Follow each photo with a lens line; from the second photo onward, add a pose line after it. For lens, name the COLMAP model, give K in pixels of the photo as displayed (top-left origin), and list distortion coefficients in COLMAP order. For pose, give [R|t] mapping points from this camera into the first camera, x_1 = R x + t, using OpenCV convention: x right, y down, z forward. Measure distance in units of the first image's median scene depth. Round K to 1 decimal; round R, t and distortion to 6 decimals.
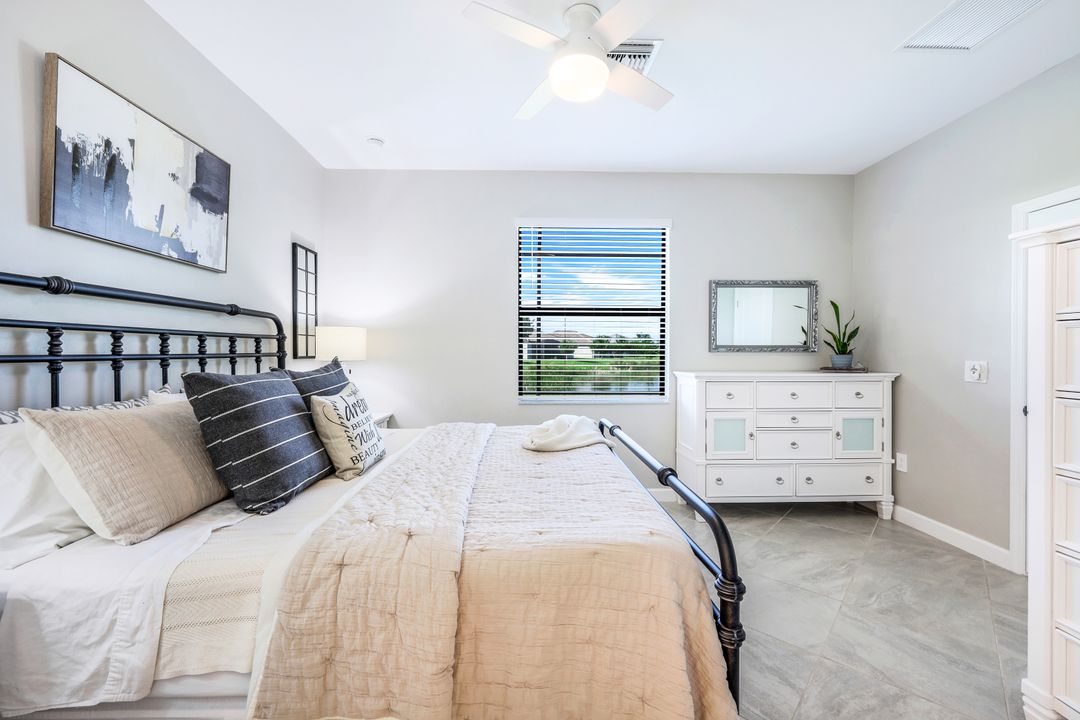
lens RADIAL K [[439.5, 0, 540.4], [0, 439.5, 348.6], [0, 0, 1]] dist [0.001942, 0.000184]
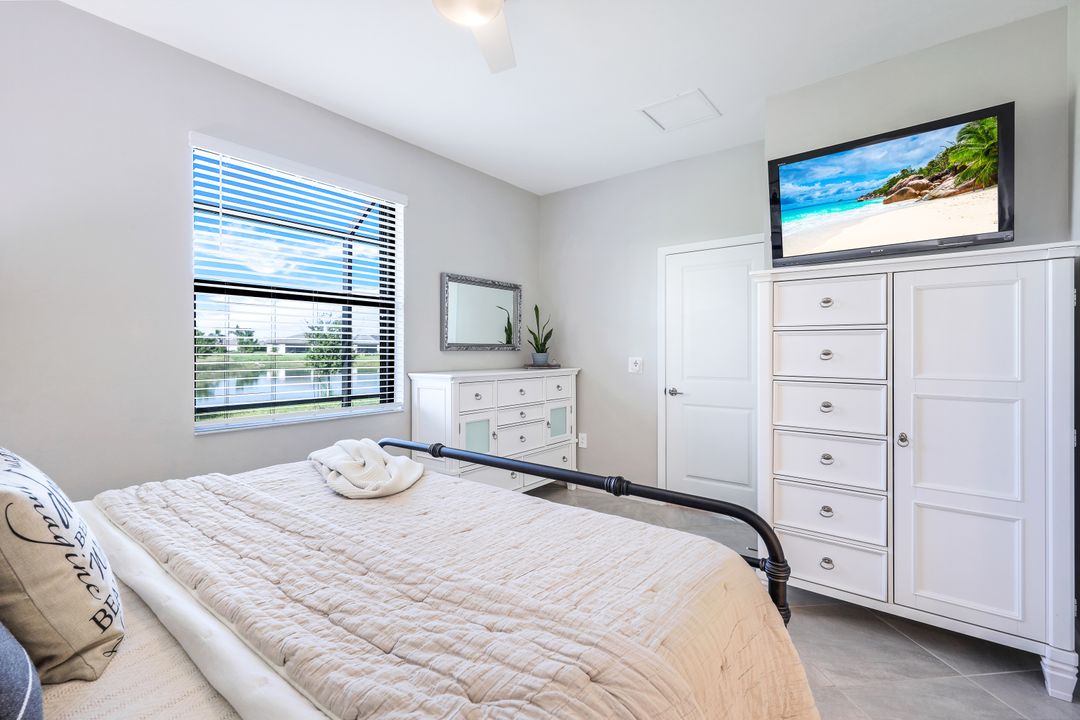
lens RADIAL K [[480.2, 0, 540.3], [0, 480.2, 345.5], [0, 0, 1]] dist [-0.000706, -0.000159]
pose [[0.640410, 0.007724, 0.767994, -0.273938], [-0.006867, 0.999967, -0.004332, -0.000054], [-0.768003, -0.002500, 0.640442, 0.220449]]
